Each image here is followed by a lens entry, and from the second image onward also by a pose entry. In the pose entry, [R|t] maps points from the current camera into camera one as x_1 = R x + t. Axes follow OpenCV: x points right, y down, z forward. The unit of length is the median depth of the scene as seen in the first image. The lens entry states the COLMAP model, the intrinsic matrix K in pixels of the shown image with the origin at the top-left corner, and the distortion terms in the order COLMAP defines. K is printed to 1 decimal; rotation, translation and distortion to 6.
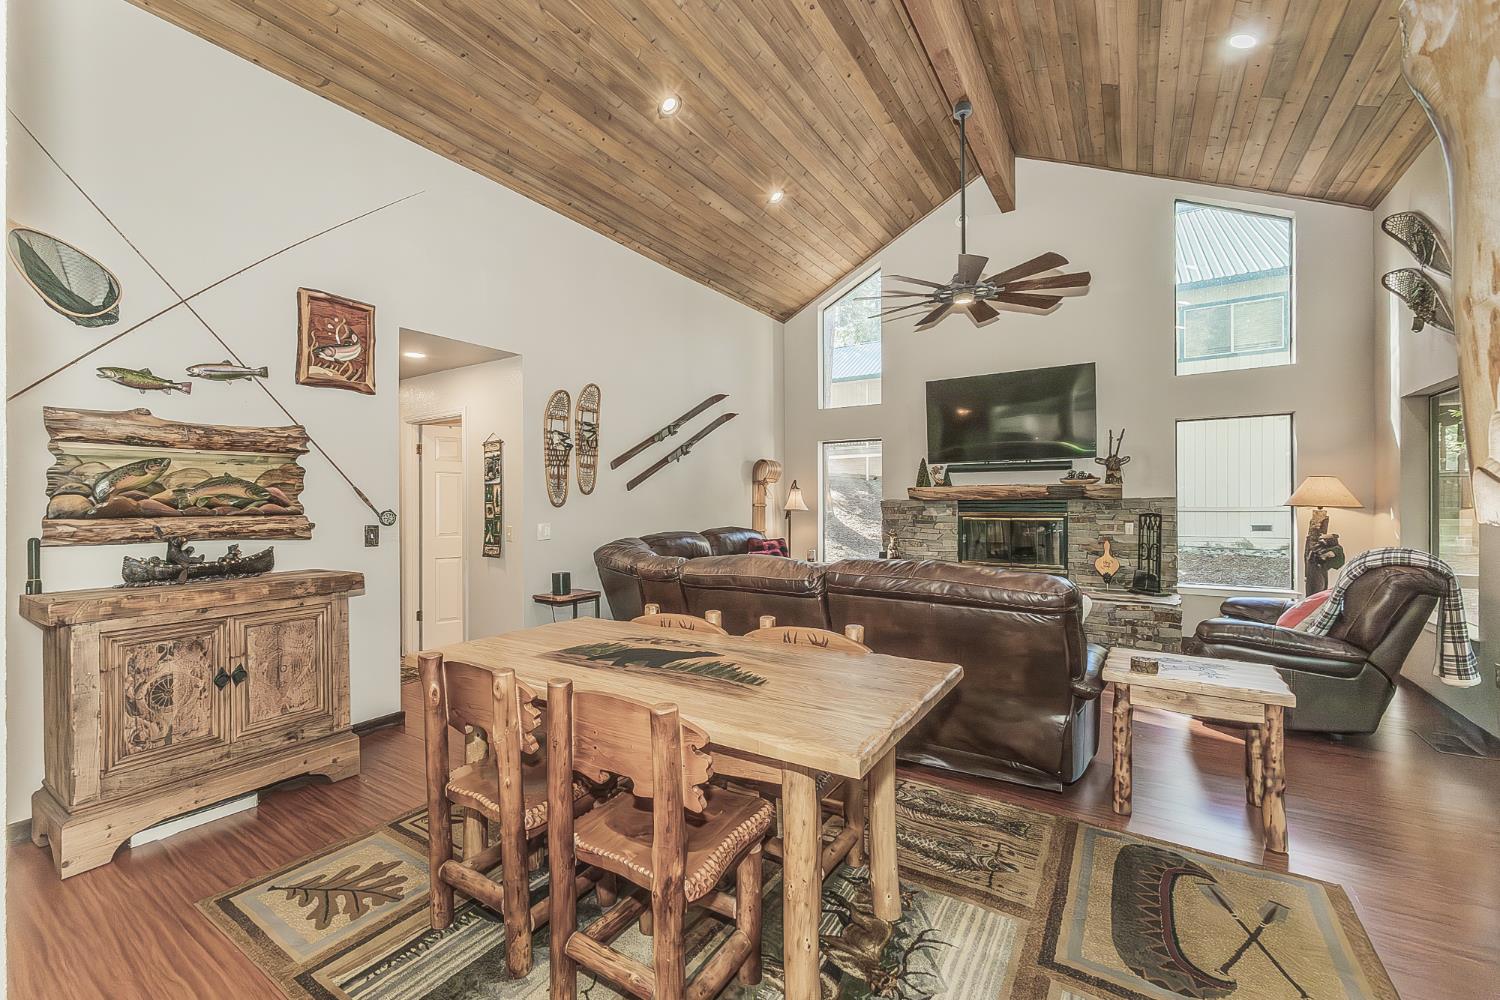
lens RADIAL K [[630.6, 0, 691.6], [0, 630.6, 501.5], [0, 0, 1]] dist [-0.000461, 0.000158]
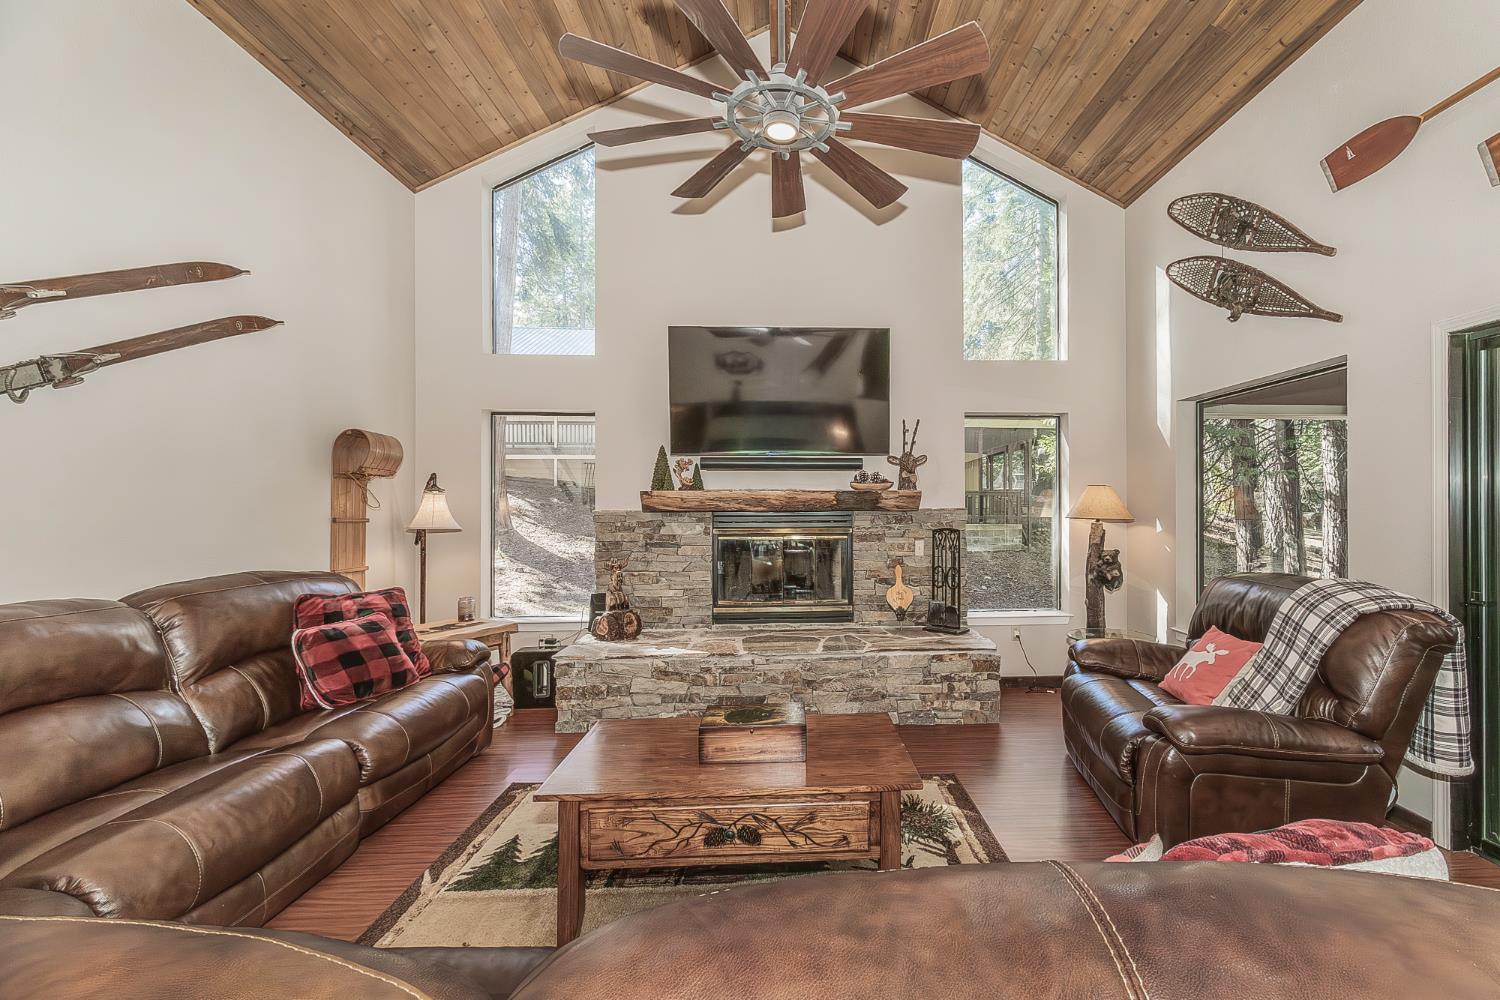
lens RADIAL K [[627.1, 0, 820.2], [0, 627.1, 507.4], [0, 0, 1]] dist [0.002119, 0.000329]
pose [[0.780480, 0.004037, 0.625168, 0.116735], [-0.000896, 0.999985, -0.005339, -0.003372], [-0.625180, 0.003607, 0.780472, 0.503857]]
